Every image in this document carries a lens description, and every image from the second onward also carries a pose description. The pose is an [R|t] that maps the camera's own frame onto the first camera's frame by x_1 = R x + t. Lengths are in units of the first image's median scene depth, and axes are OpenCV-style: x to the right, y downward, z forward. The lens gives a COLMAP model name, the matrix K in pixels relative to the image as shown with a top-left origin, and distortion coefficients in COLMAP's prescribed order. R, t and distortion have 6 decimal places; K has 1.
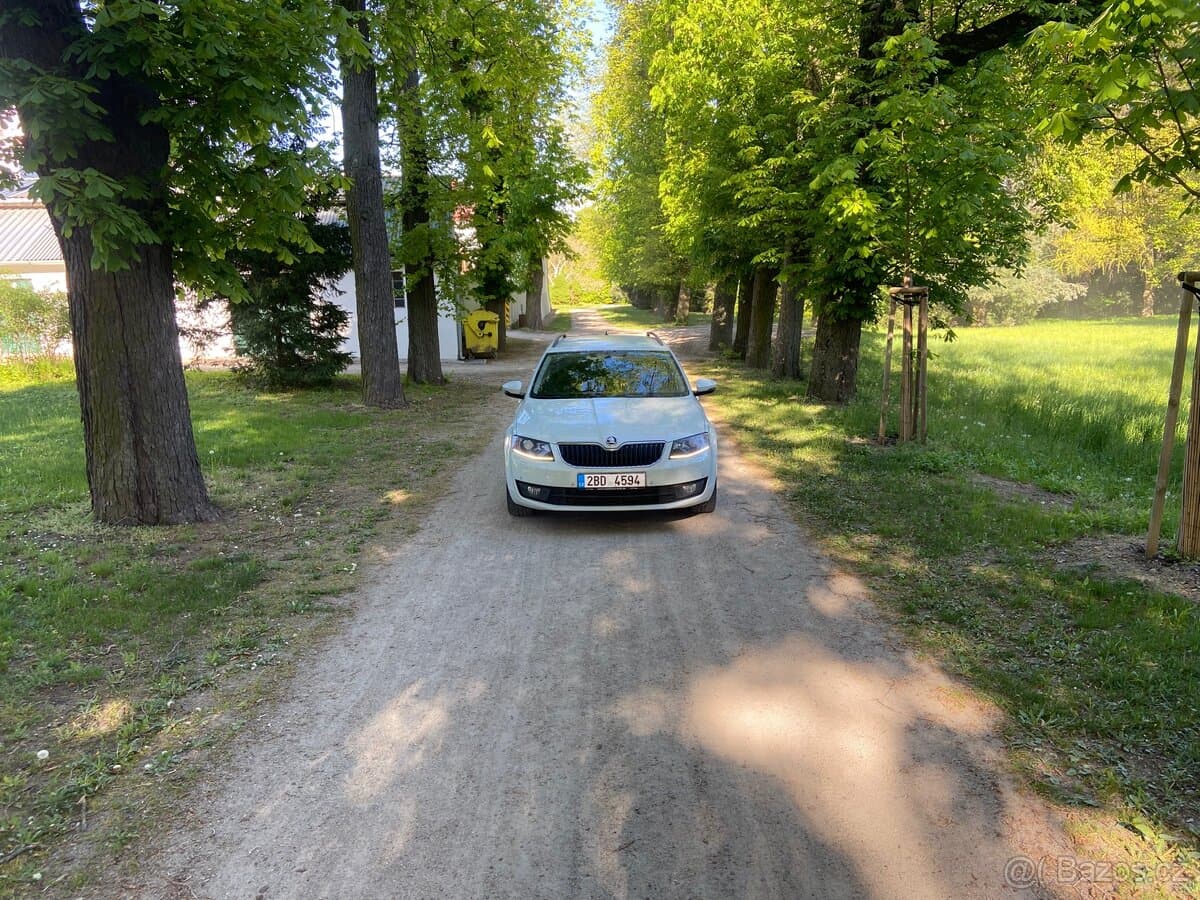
lens RADIAL K [[903.3, 0, 604.9], [0, 903.3, 454.9], [0, 0, 1]] dist [0.115278, -0.136291]
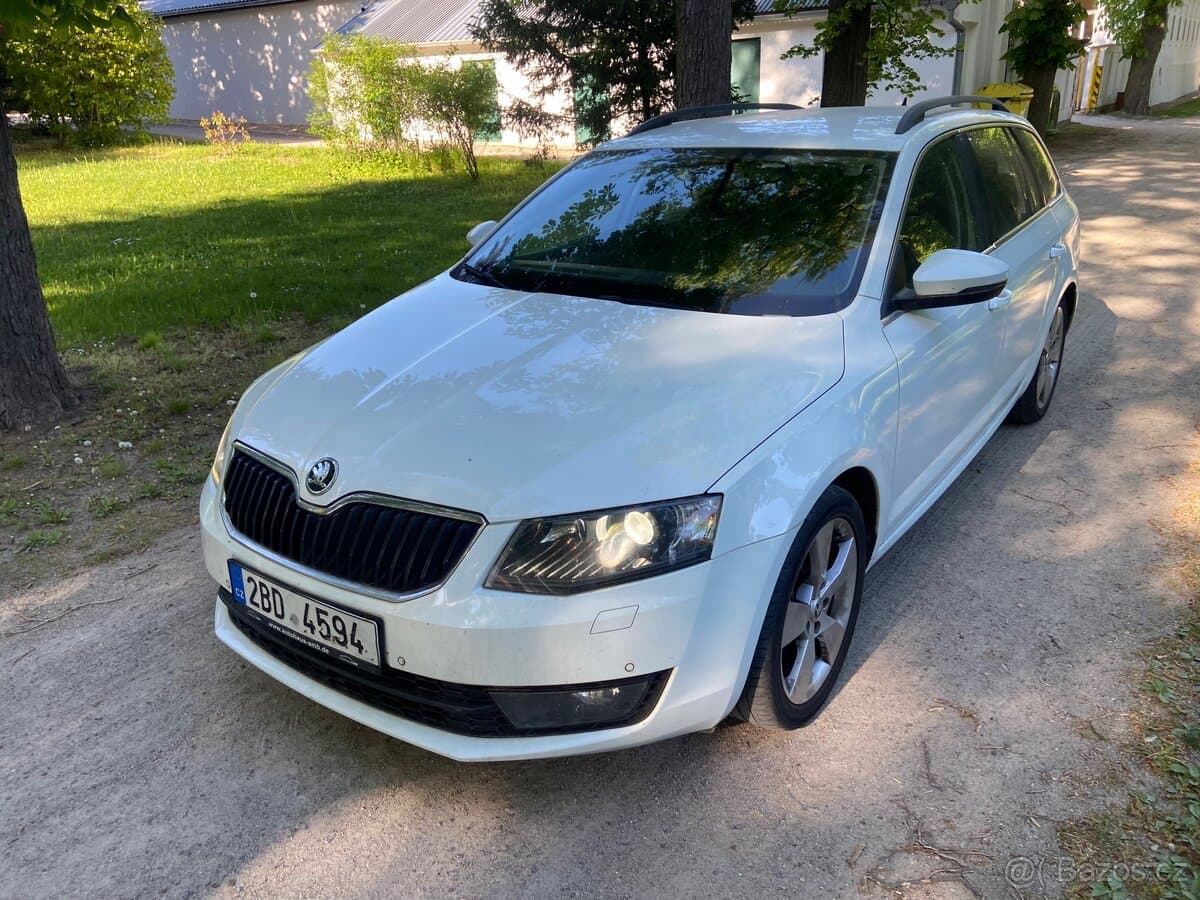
lens RADIAL K [[903.3, 0, 598.0], [0, 903.3, 446.7], [0, 0, 1]] dist [0.115278, -0.136291]
pose [[0.805948, 0.201294, -0.556712, 0.099947], [-0.083288, 0.969616, 0.230015, -0.041442], [0.586098, -0.139013, 0.798226, 0.345463]]
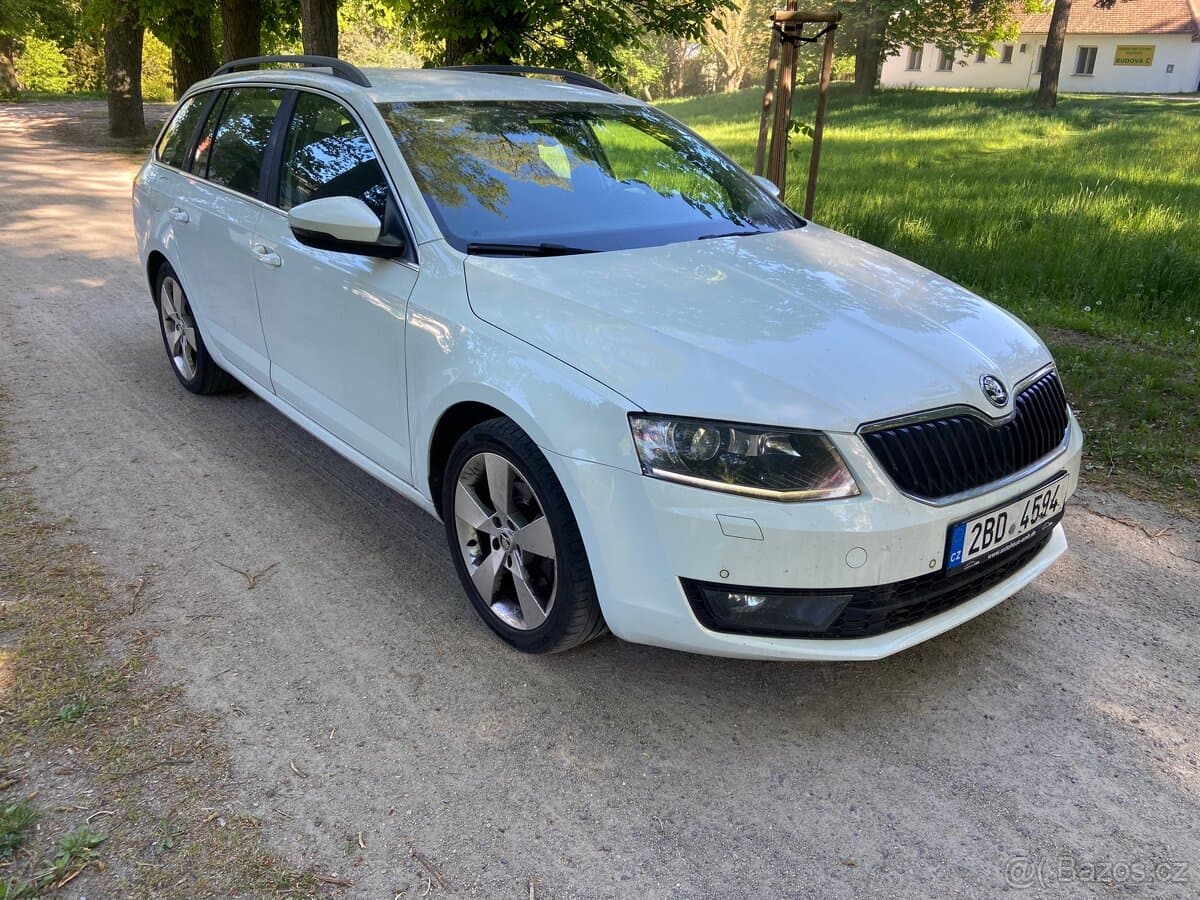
lens RADIAL K [[903.3, 0, 612.7], [0, 903.3, 463.8], [0, 0, 1]] dist [0.115278, -0.136291]
pose [[0.775988, -0.210839, 0.594466, -0.117566], [0.075953, 0.966855, 0.243768, -0.032073], [-0.626158, -0.144009, 0.766282, 0.353746]]
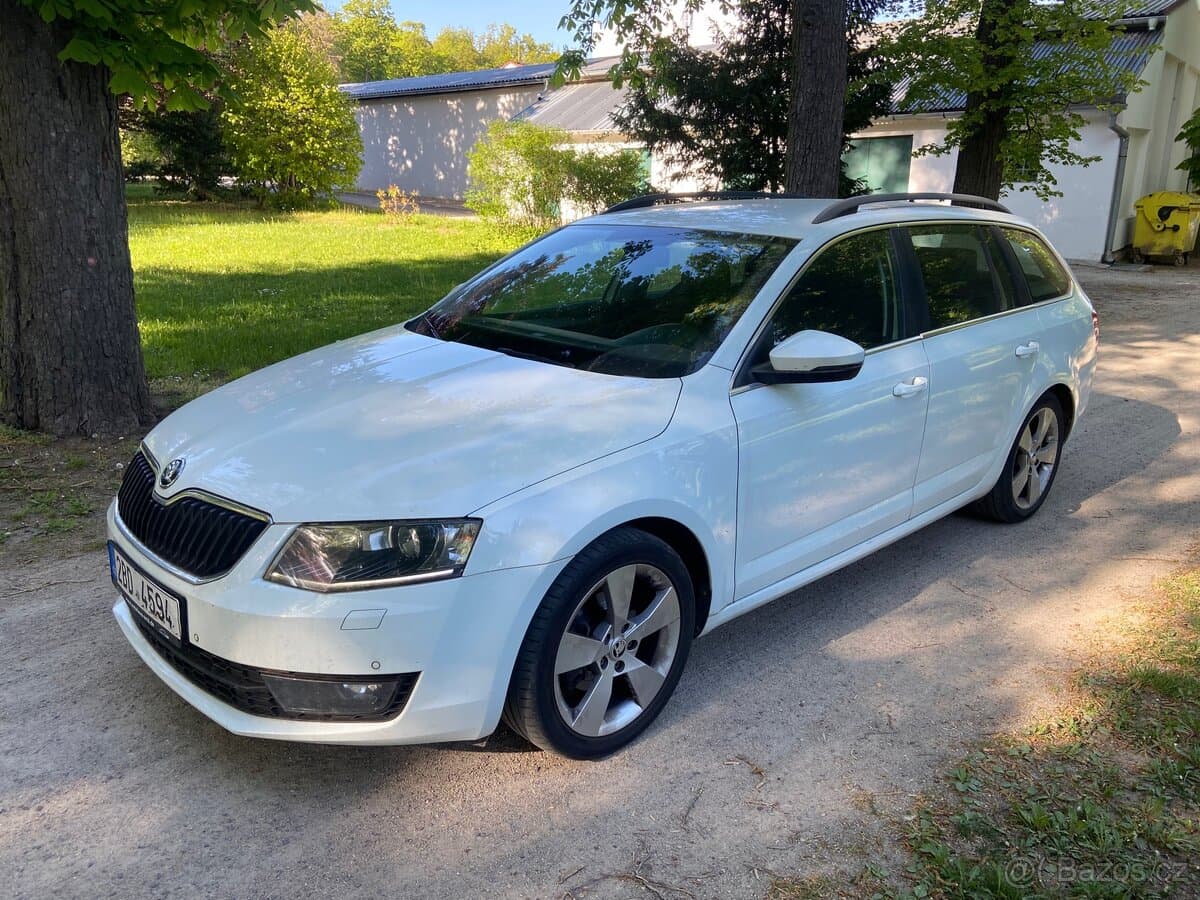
lens RADIAL K [[903.3, 0, 612.8], [0, 903.3, 460.1], [0, 0, 1]] dist [0.115278, -0.136291]
pose [[0.687279, 0.232004, -0.688348, 0.147716], [-0.149508, 0.972514, 0.178505, -0.044118], [0.710841, -0.019769, 0.703075, 0.368923]]
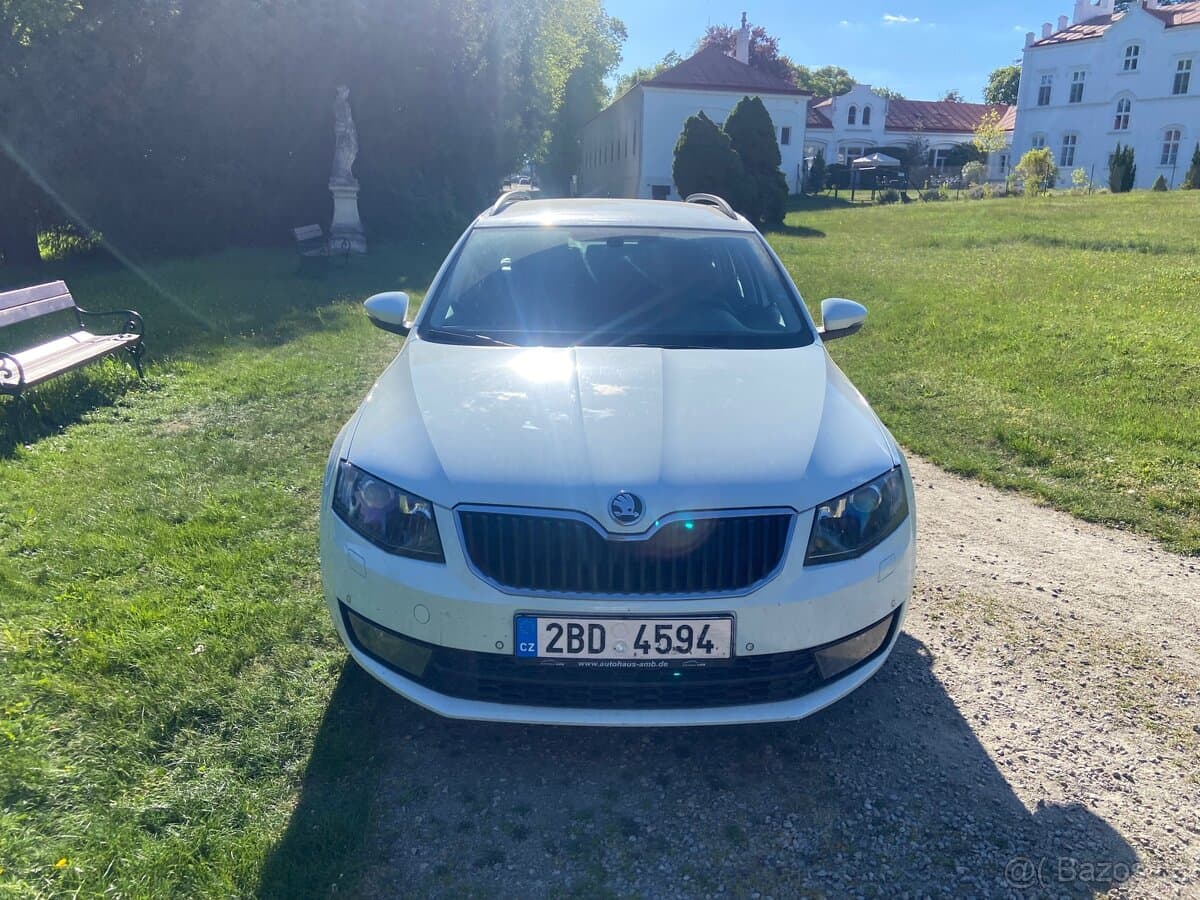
lens RADIAL K [[903.3, 0, 608.2], [0, 903.3, 440.9], [0, 0, 1]] dist [0.115278, -0.136291]
pose [[0.999650, 0.024995, 0.008621, -0.000996], [-0.025740, 0.994536, 0.101171, -0.029488], [-0.006045, -0.101357, 0.994832, 0.290168]]
